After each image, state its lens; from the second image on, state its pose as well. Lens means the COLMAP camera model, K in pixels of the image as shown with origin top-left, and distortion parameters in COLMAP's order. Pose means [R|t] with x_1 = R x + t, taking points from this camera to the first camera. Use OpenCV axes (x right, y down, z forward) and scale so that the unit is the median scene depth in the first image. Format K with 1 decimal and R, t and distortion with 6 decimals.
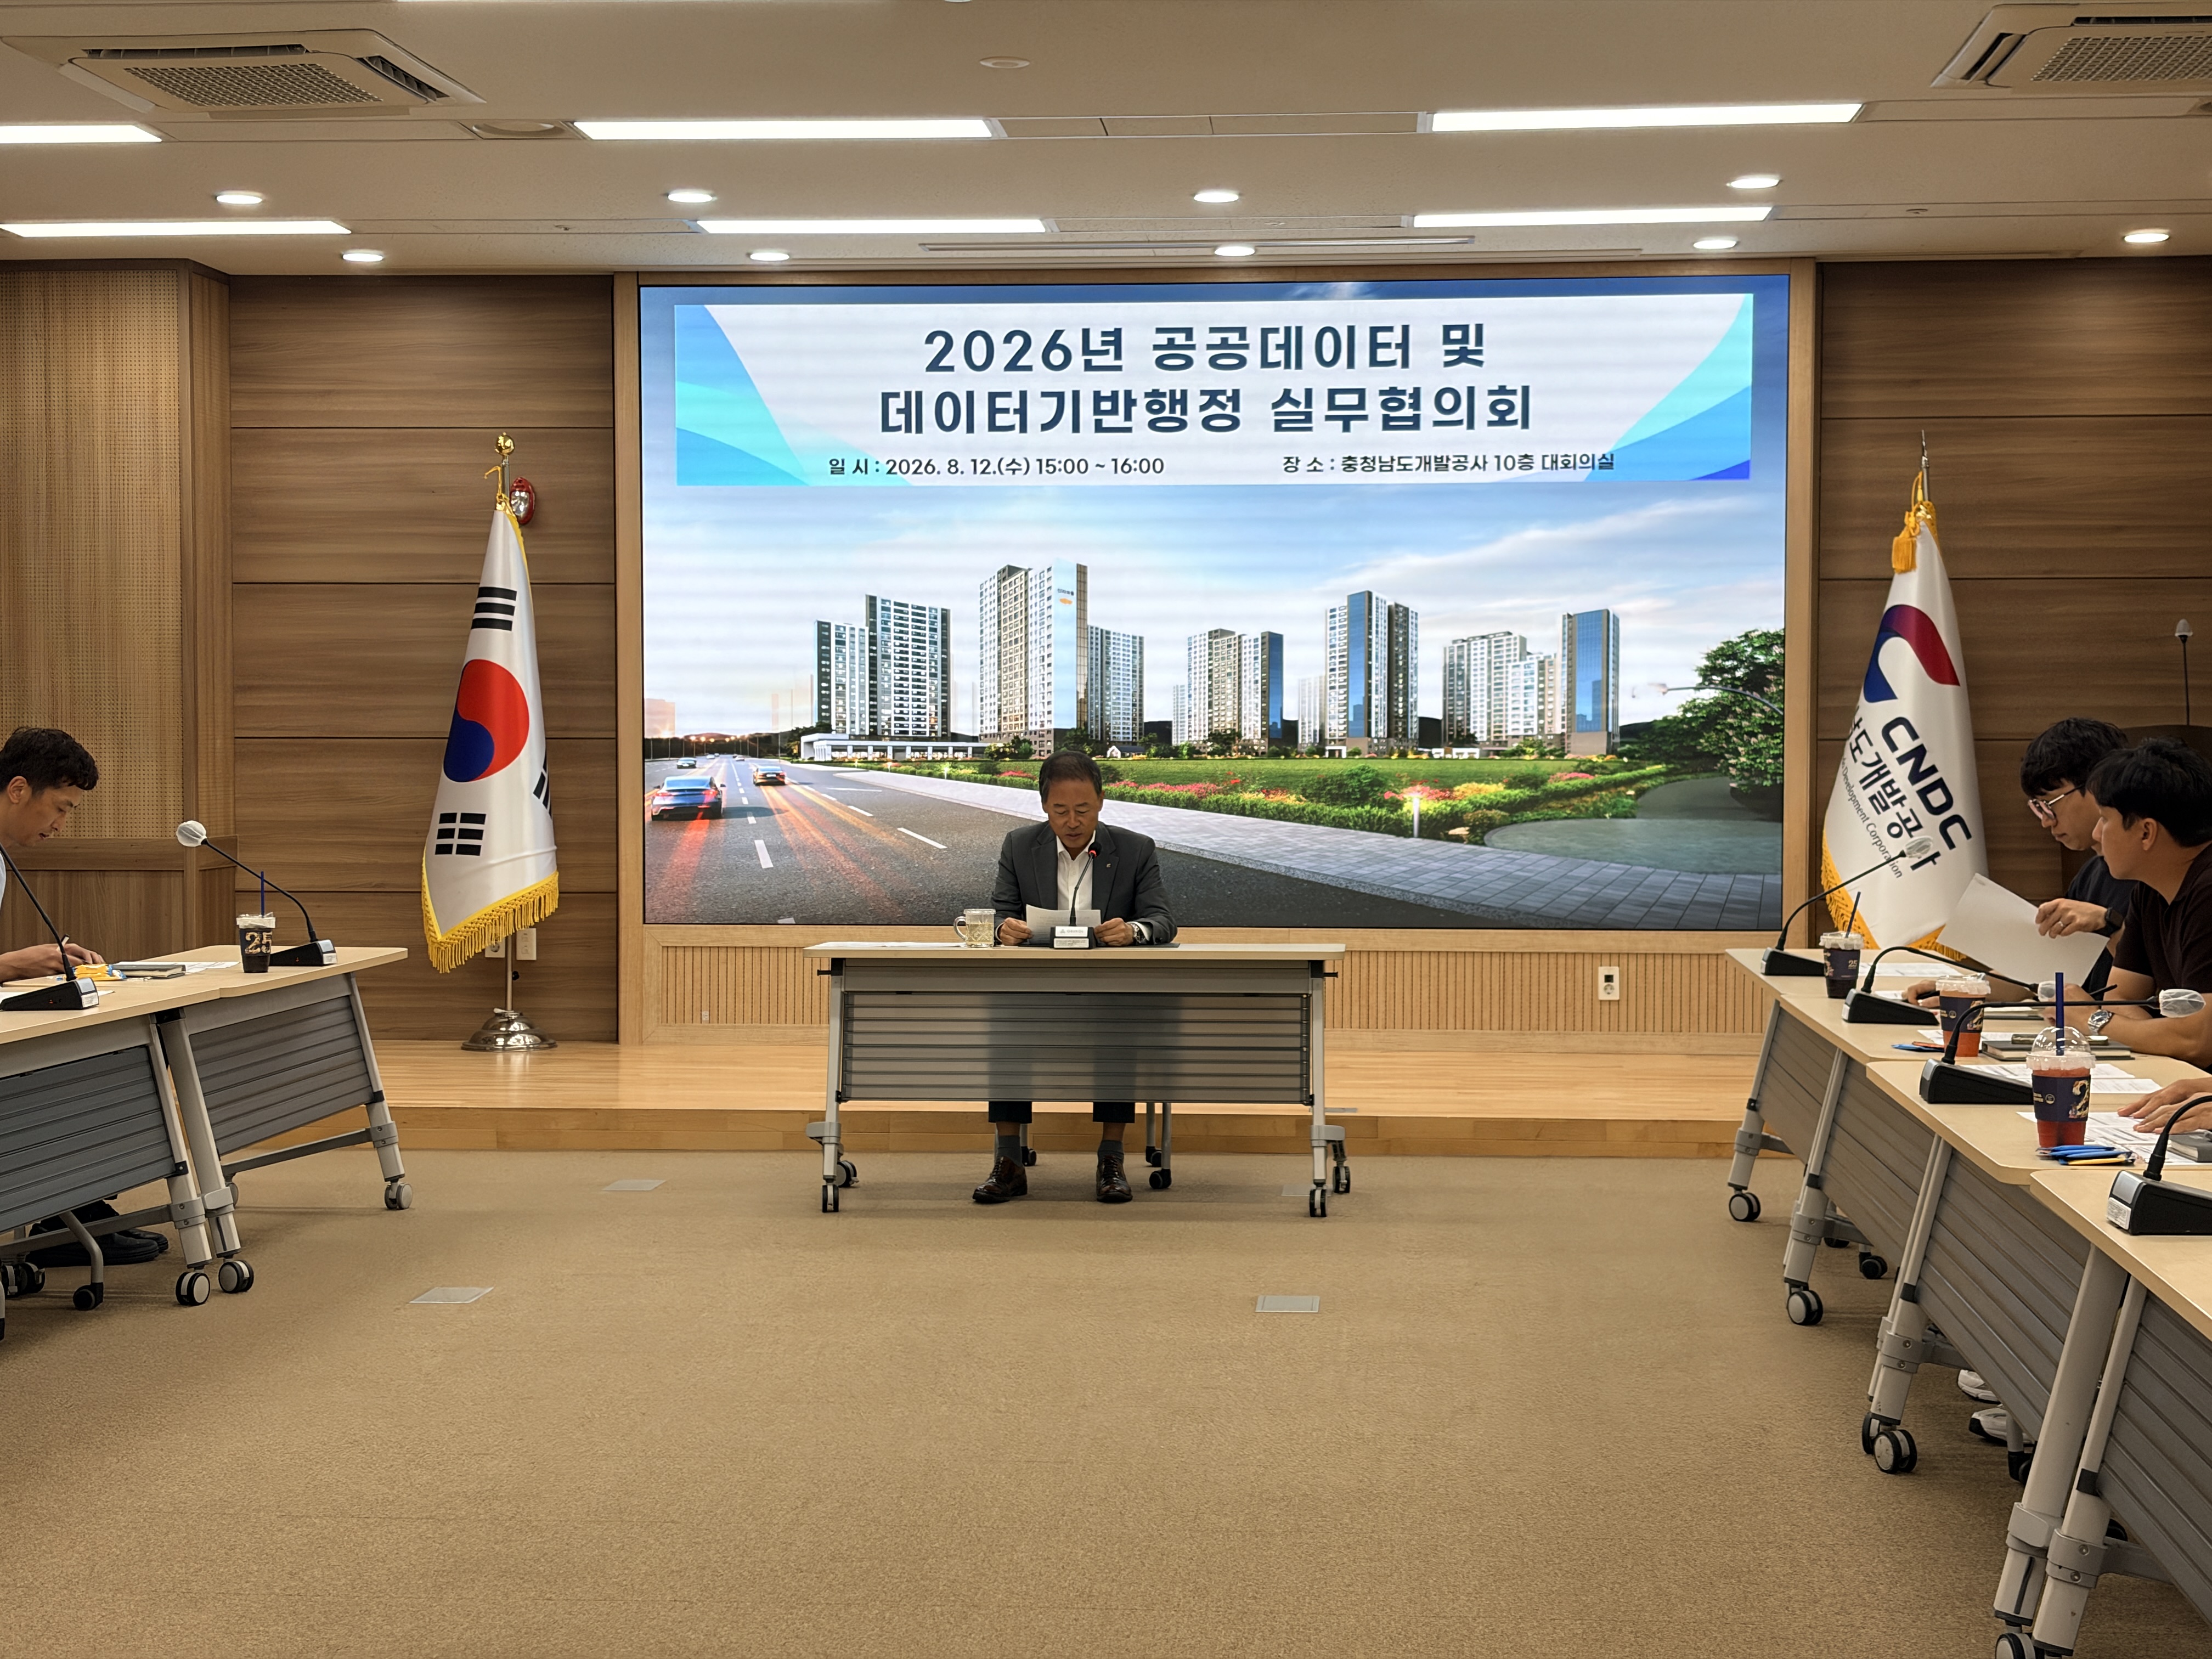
lens RADIAL K [[3310.1, 0, 1106.4], [0, 3310.1, 825.8], [0, 0, 1]] dist [0.077277, 0.000000]
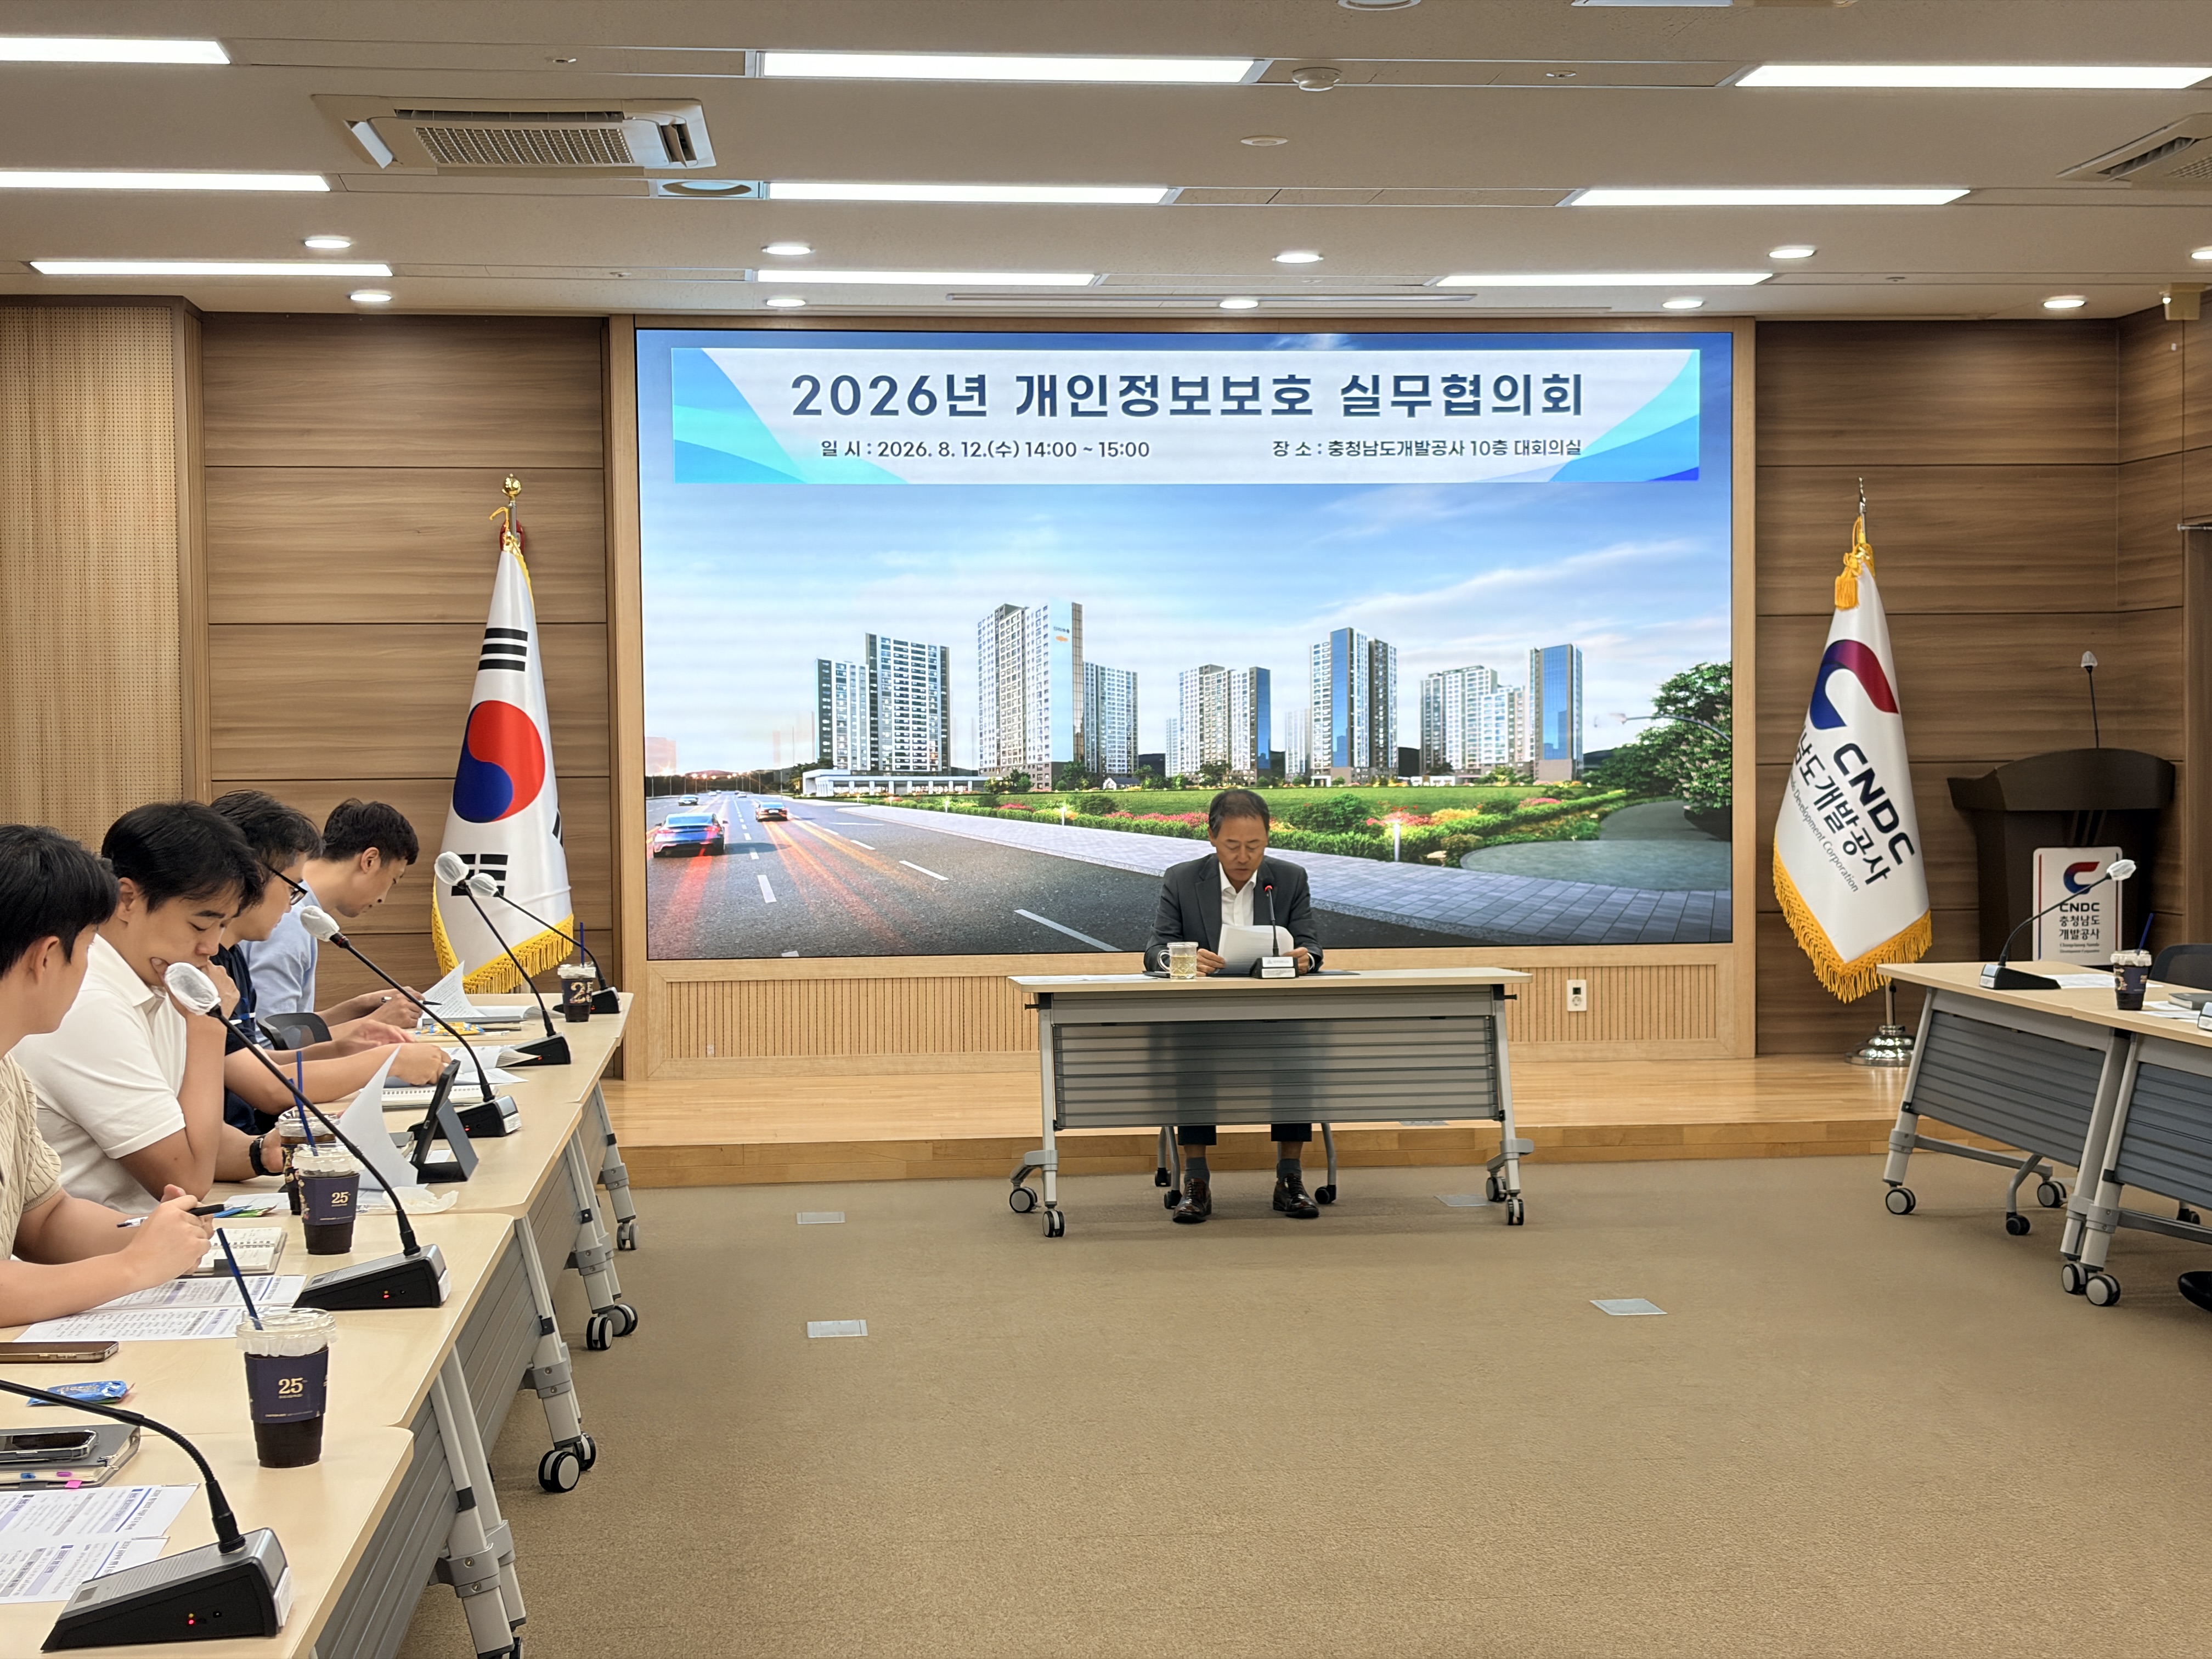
lens RADIAL K [[3310.1, 0, 1103.4], [0, 3310.1, 830.2], [0, 0, 1]] dist [0.077277, 0.000000]
pose [[0.983140, -0.015722, 0.182178, -0.190824], [0.015944, 0.999873, 0.000245, -0.008220], [-0.182159, 0.002664, 0.983266, -0.018411]]
